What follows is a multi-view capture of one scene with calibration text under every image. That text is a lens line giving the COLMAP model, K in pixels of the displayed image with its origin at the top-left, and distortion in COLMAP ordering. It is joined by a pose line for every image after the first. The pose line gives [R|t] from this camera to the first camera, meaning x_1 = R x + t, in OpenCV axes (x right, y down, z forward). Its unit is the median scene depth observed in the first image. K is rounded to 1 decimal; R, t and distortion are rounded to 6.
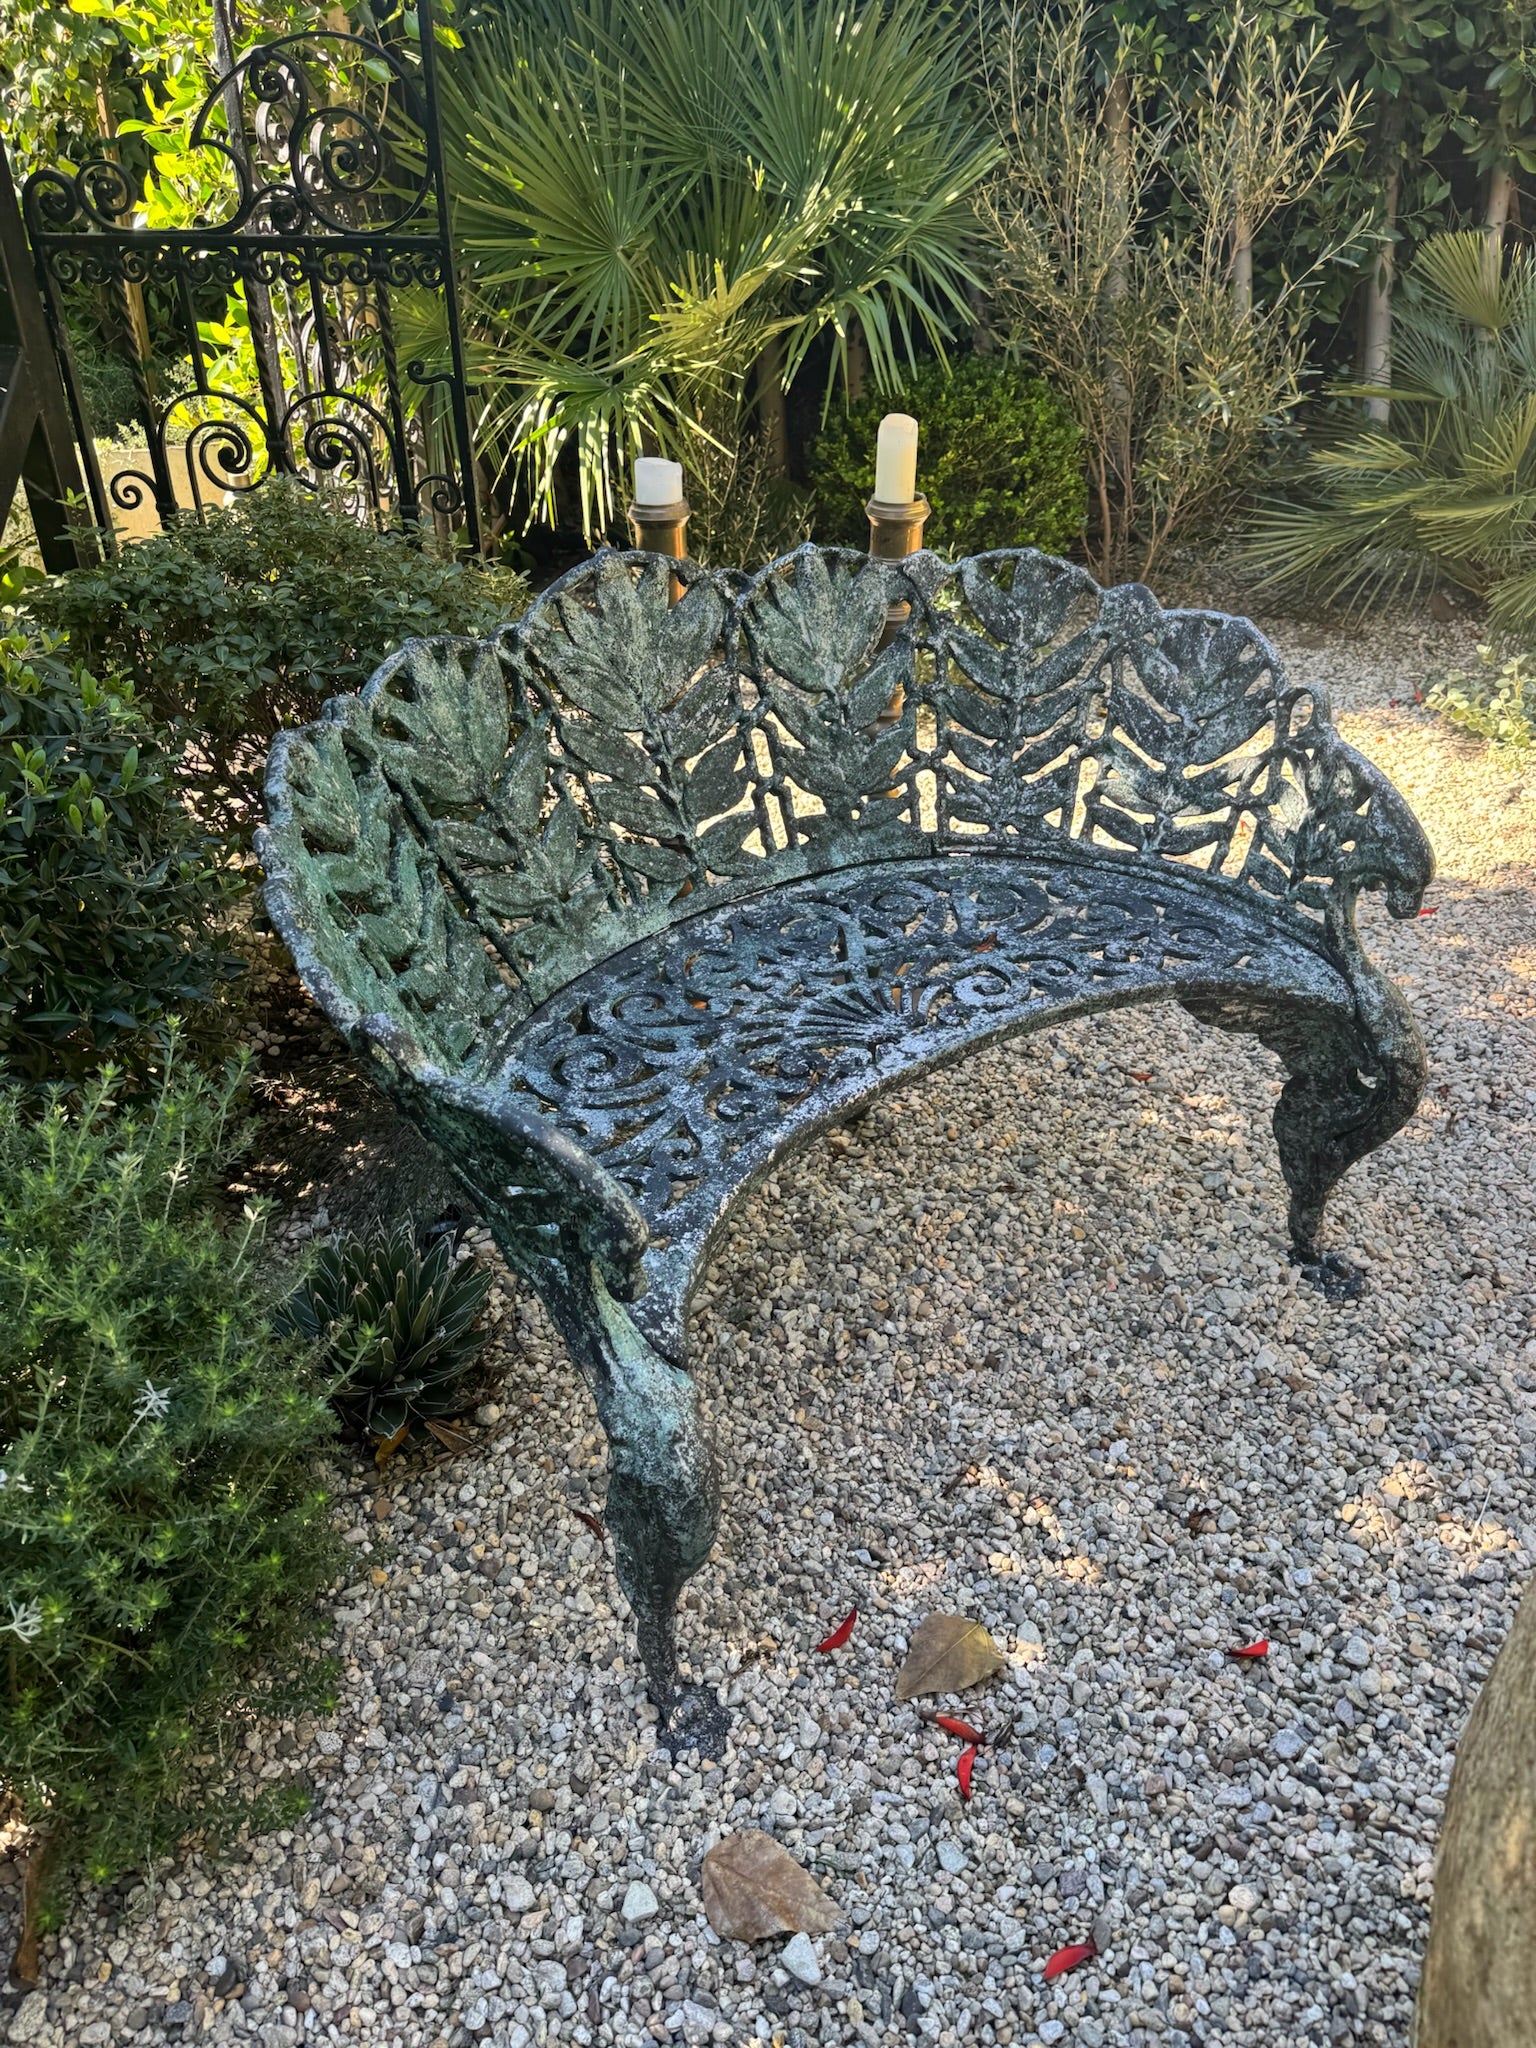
lens RADIAL K [[1452.5, 0, 757.8], [0, 1452.5, 1012.9], [0, 0, 1]] dist [0.186615, -0.257231]
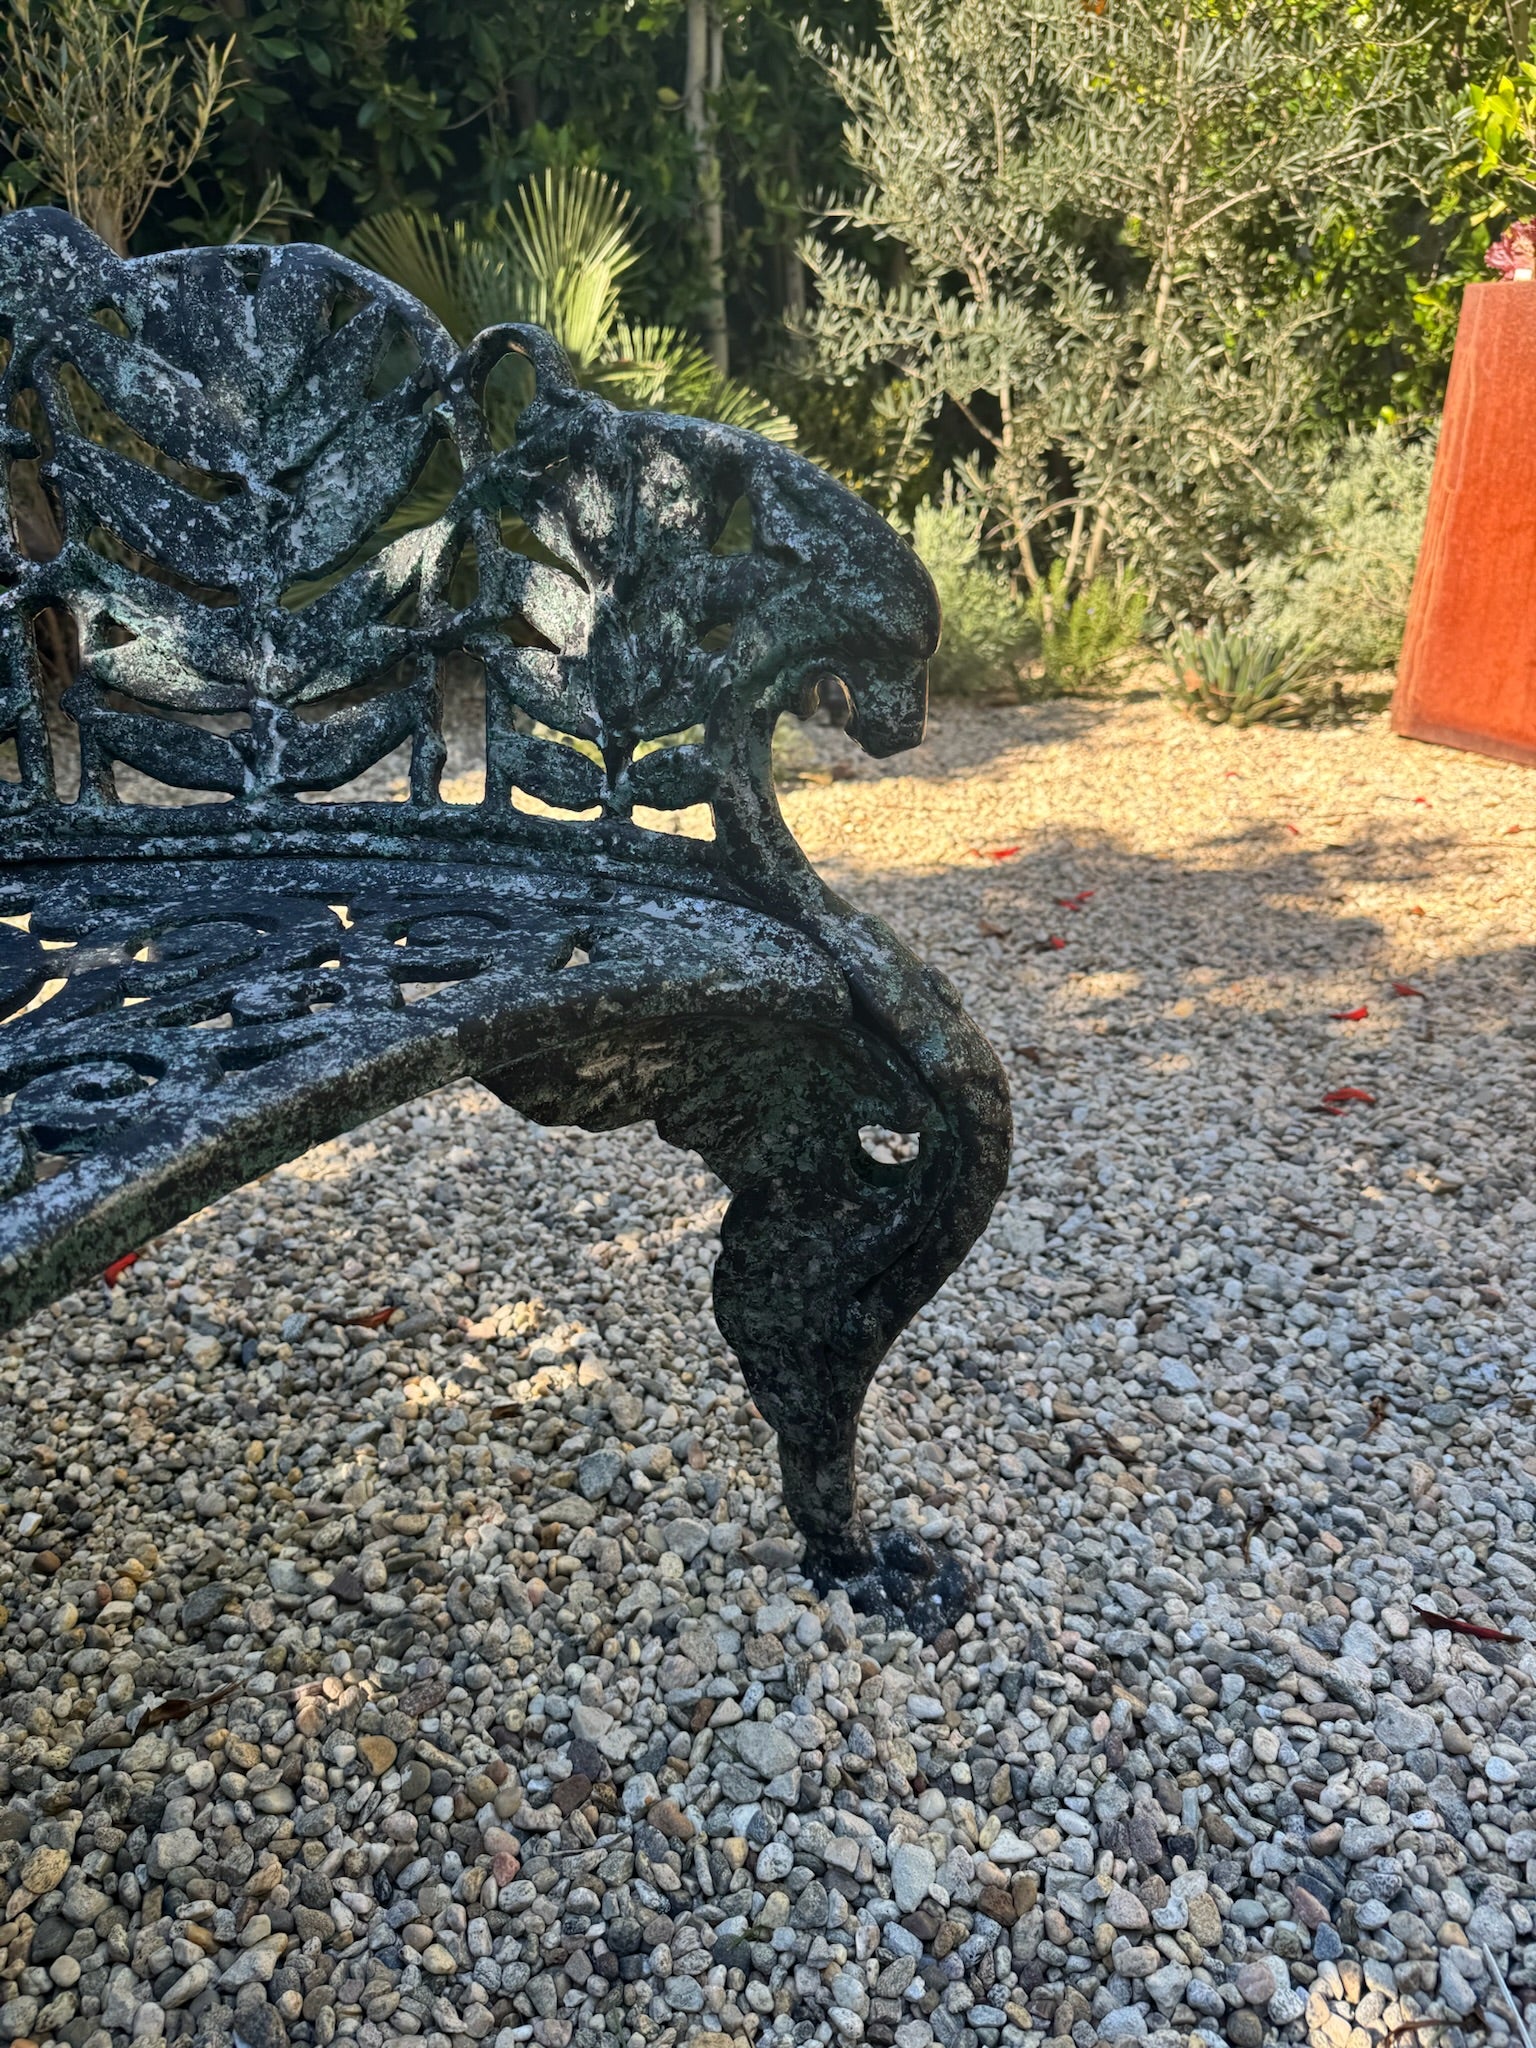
lens RADIAL K [[1457.7, 0, 766.9], [0, 1457.7, 1027.8], [0, 0, 1]] dist [0.022564, -0.033973]
pose [[0.785857, -0.235629, 0.571759, 0.125625], [0.316434, 0.947574, -0.044416, 0.016508], [-0.531318, 0.215829, 0.819219, 0.600280]]
